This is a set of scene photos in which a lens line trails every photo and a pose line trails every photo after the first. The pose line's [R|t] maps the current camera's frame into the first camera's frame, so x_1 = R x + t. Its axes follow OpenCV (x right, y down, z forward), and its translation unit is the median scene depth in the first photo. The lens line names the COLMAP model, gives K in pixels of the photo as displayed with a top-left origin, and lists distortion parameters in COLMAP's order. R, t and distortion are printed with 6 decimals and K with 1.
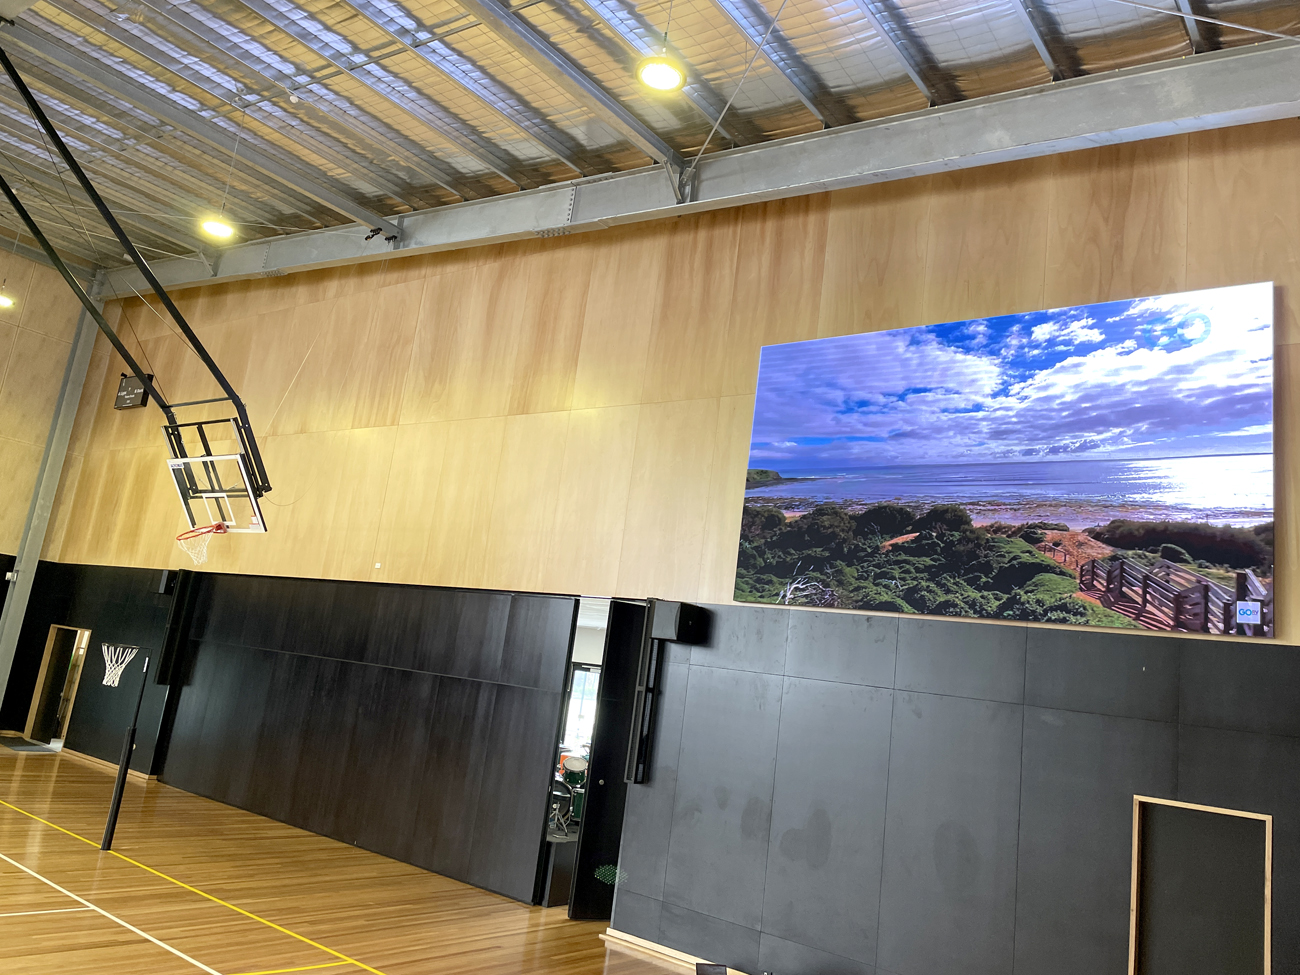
lens RADIAL K [[985.3, 0, 640.2], [0, 985.3, 477.7], [0, 0, 1]] dist [0.088426, -0.111209]
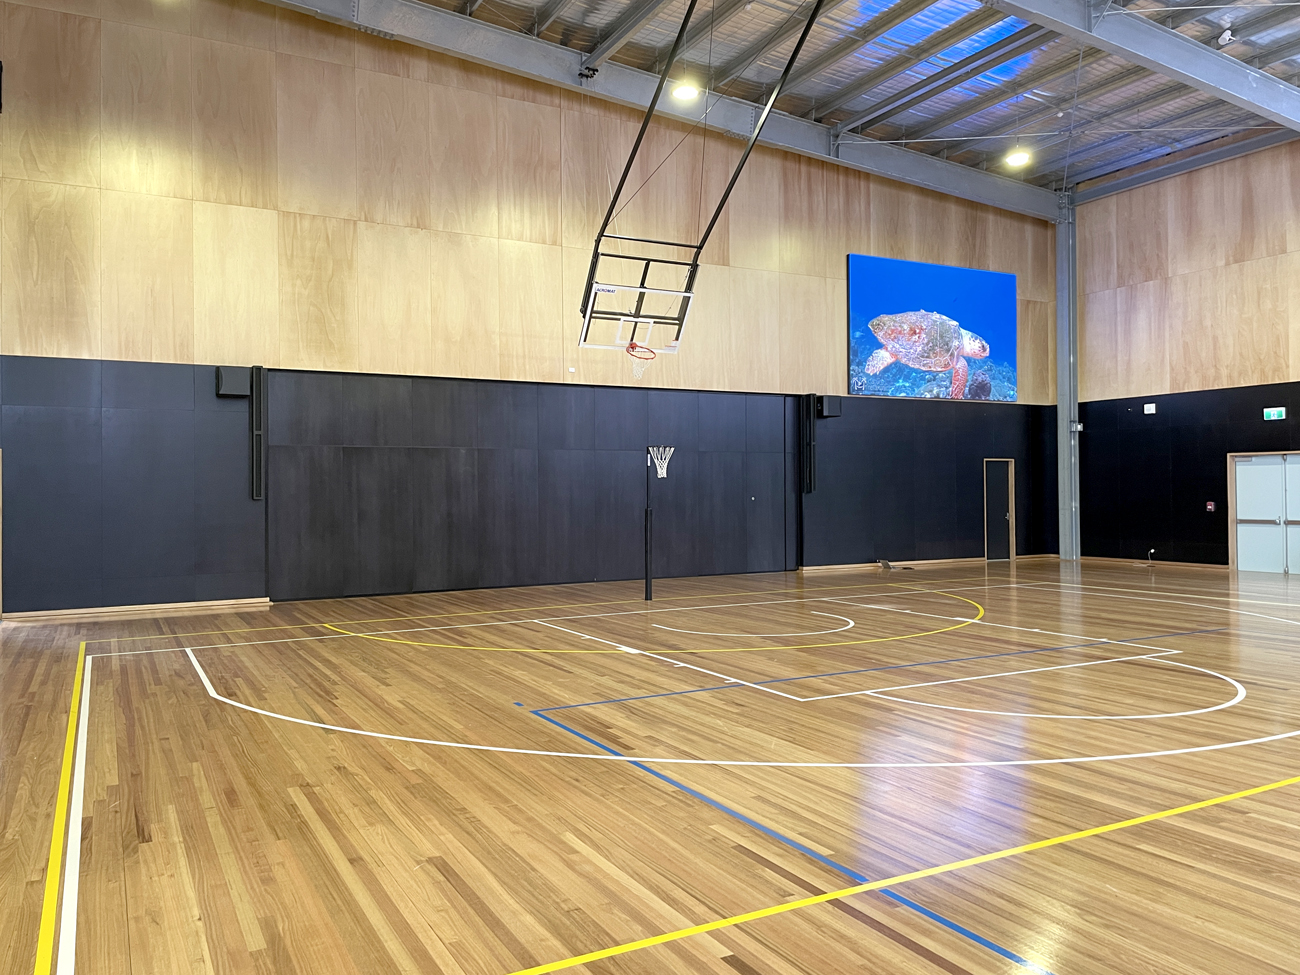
lens RADIAL K [[985.3, 0, 644.1], [0, 985.3, 487.5], [0, 0, 1]] dist [0.088426, -0.111209]
pose [[0.400325, -0.129617, 0.907160, -1.623513], [-0.124551, 0.973063, 0.193997, -0.019136], [-0.907870, -0.190649, 0.373397, 0.536525]]
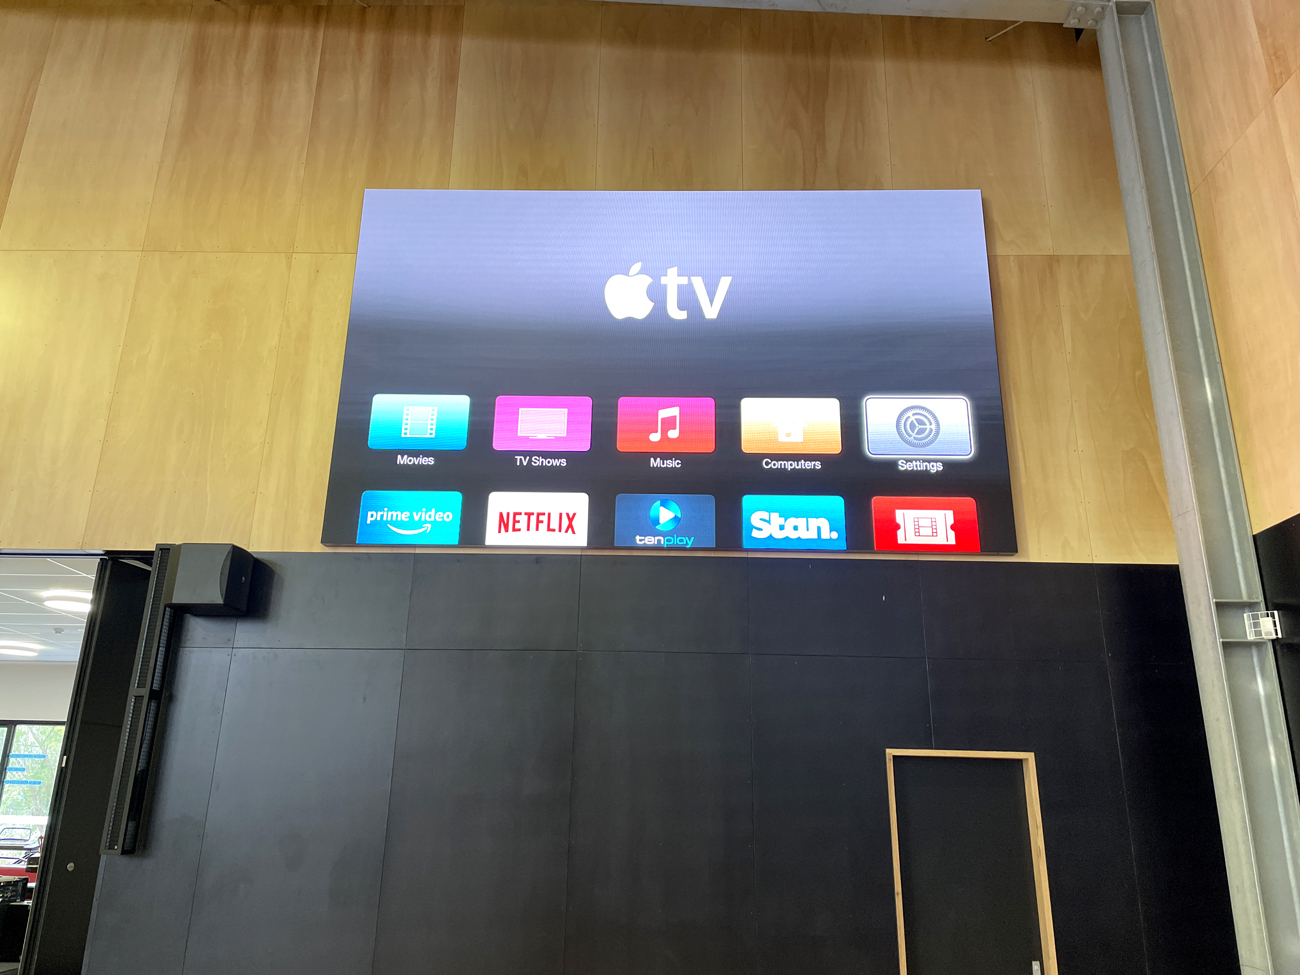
lens RADIAL K [[985.3, 0, 638.2], [0, 985.3, 469.8], [0, 0, 1]] dist [0.088426, -0.111209]
pose [[0.801015, 0.079767, 0.593306, -0.116654], [-0.036160, 0.995720, -0.085051, 0.110242], [-0.597551, 0.046673, 0.800472, 0.304414]]
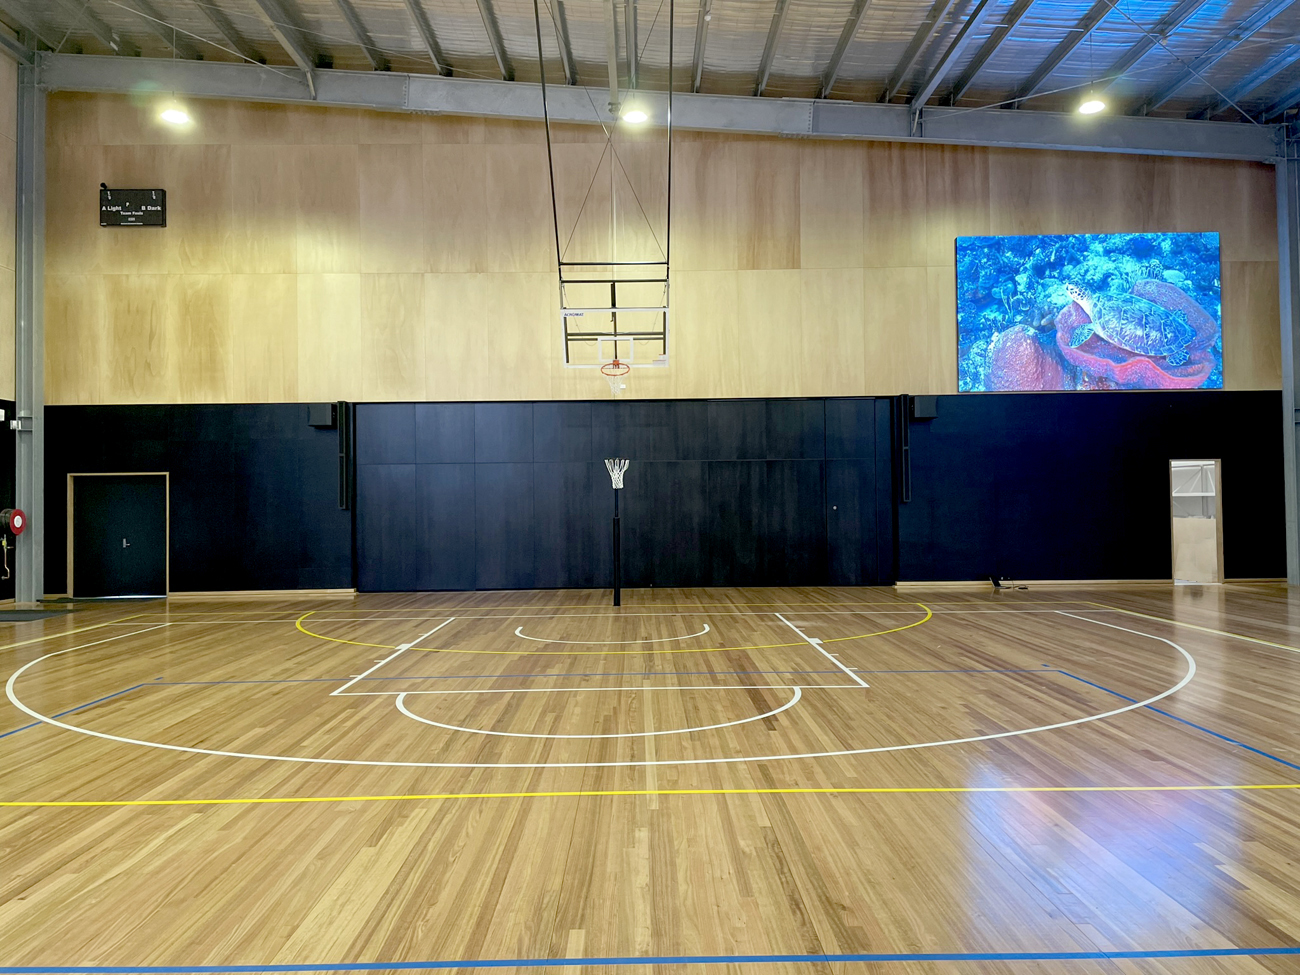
lens RADIAL K [[985.3, 0, 649.5], [0, 985.3, 482.8], [0, 0, 1]] dist [0.088426, -0.111209]
pose [[0.779728, -0.127738, 0.612949, -1.252944], [-0.012409, 0.975623, 0.219104, -0.083652], [-0.625995, -0.178448, 0.759135, -0.013196]]
